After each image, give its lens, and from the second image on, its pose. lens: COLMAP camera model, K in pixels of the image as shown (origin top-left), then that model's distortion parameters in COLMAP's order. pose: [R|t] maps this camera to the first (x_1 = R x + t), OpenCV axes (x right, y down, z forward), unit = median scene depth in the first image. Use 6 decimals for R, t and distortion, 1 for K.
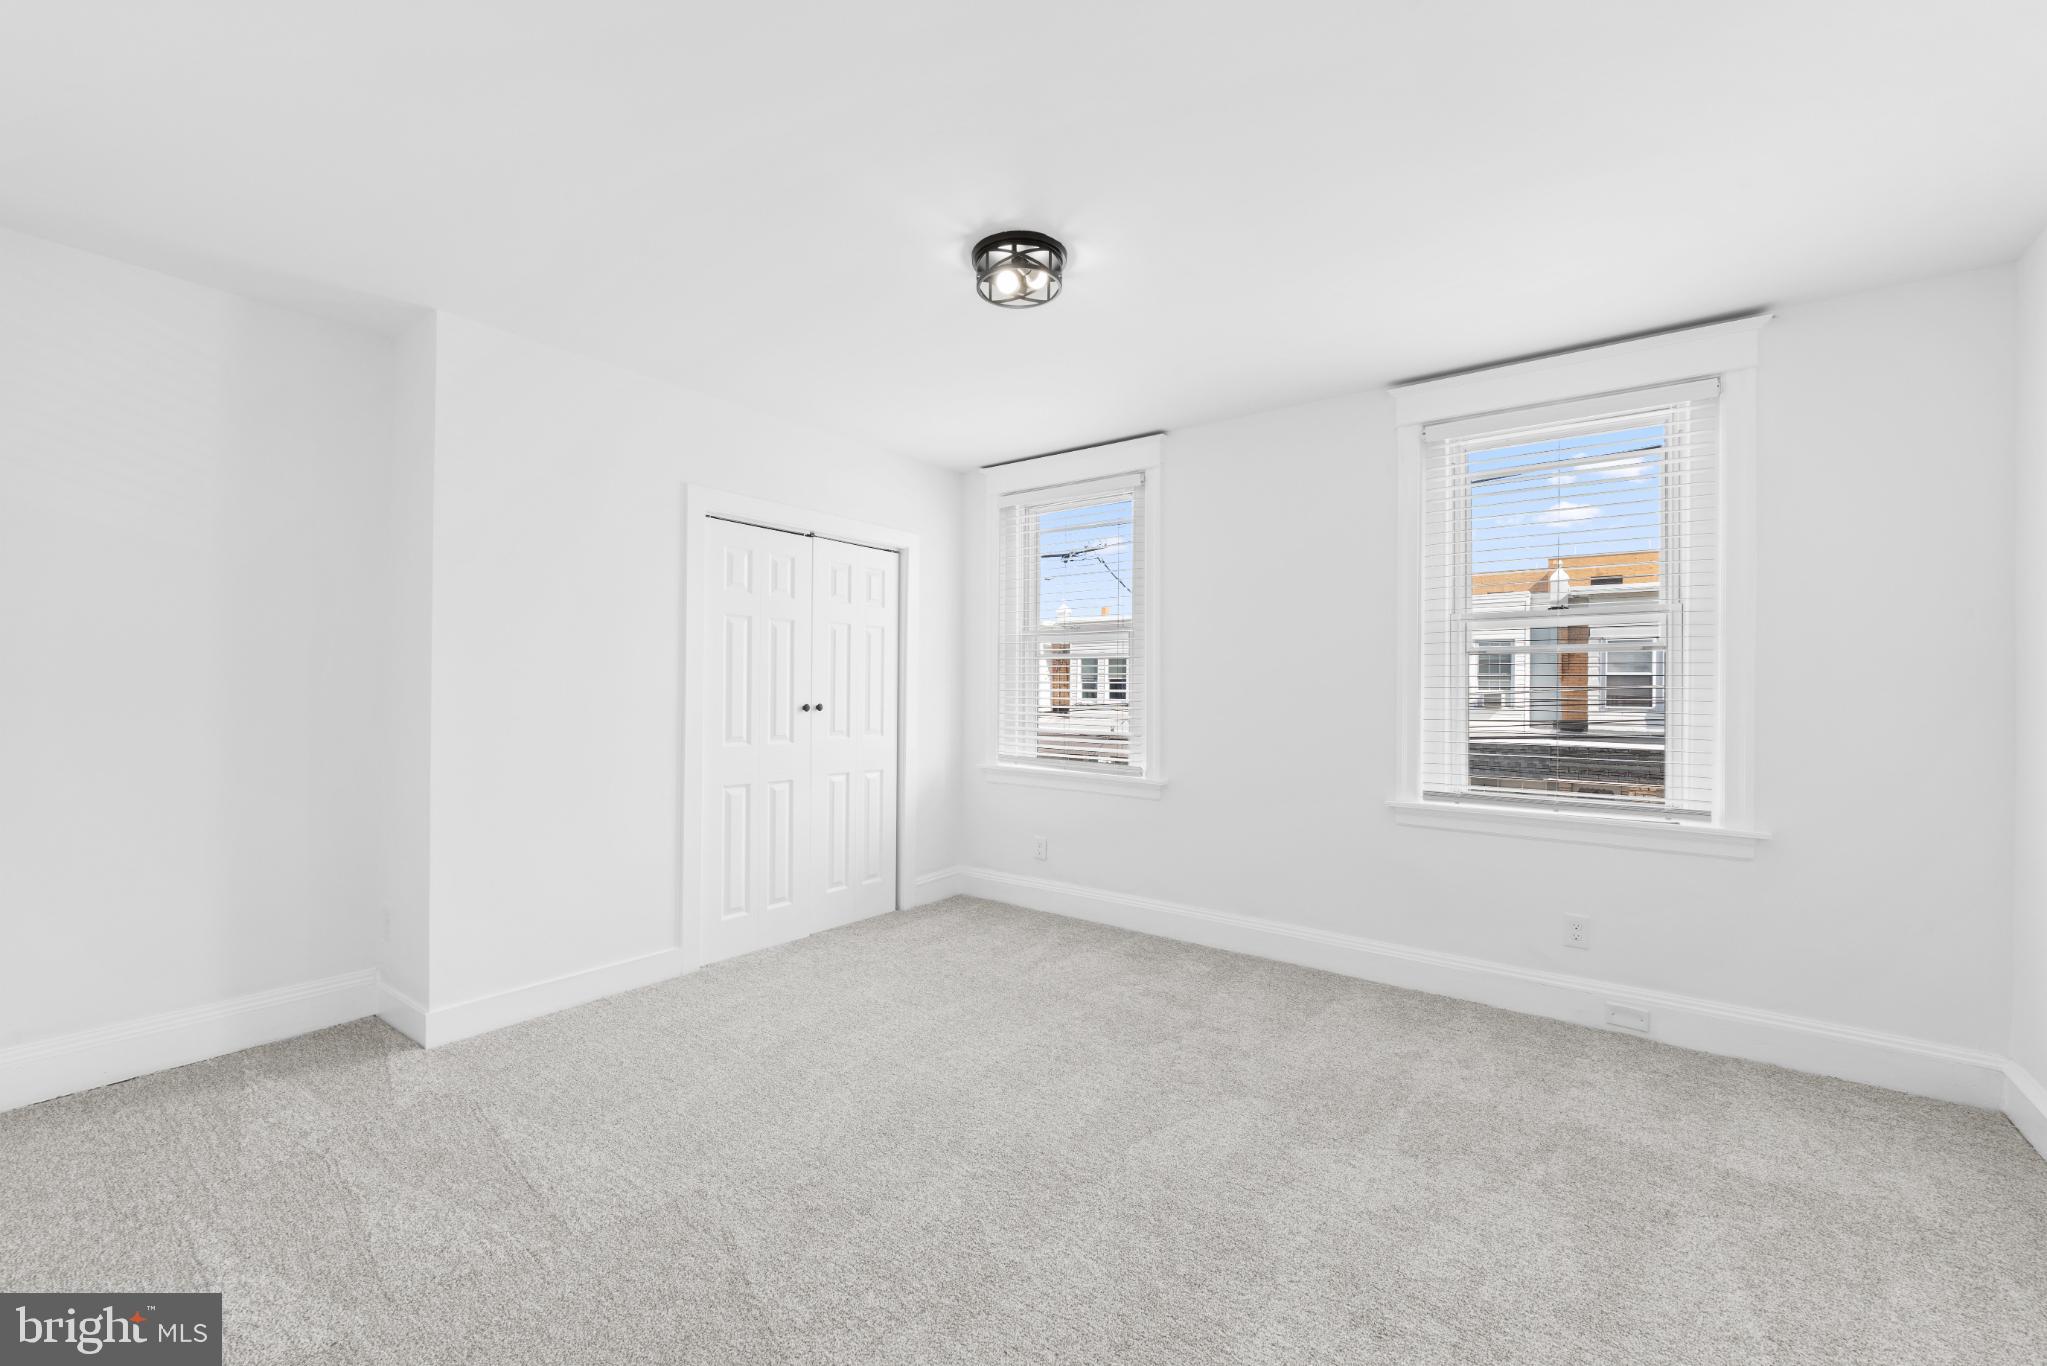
lens RADIAL K [[826.7, 0, 1025.4], [0, 826.7, 687.6], [0, 0, 1]] dist [0.000479, -0.005407]
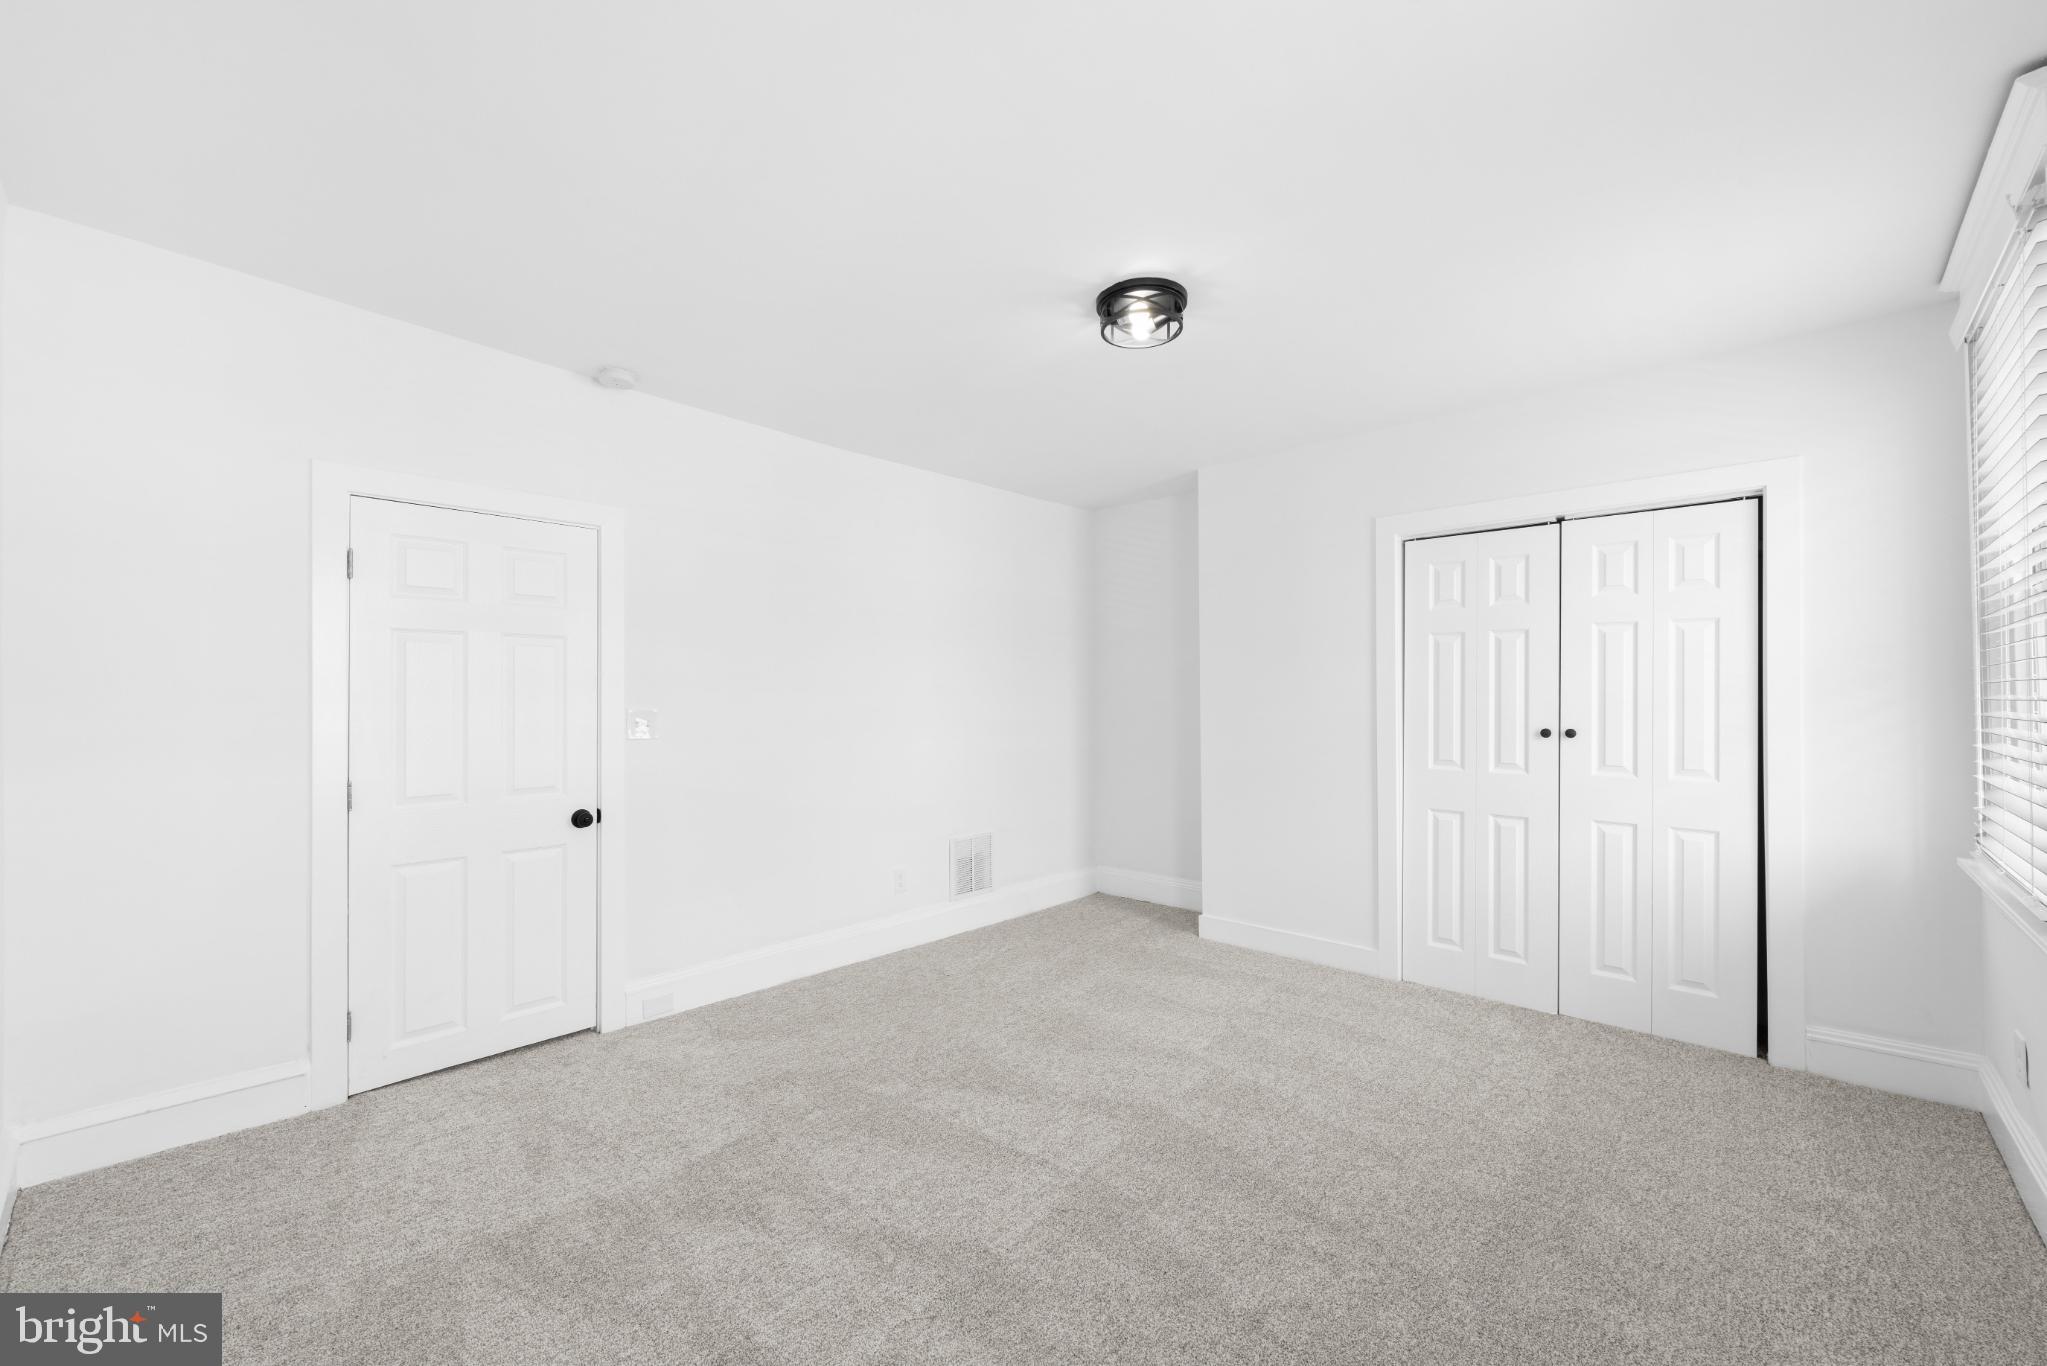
lens RADIAL K [[826.7, 0, 1025.4], [0, 826.7, 687.6], [0, 0, 1]] dist [0.000479, -0.005407]
pose [[-0.106819, -0.019144, -0.994094, 0.619100], [0.003139, 0.999803, -0.019591, -0.006690], [0.994274, -0.005213, -0.106738, 0.582457]]
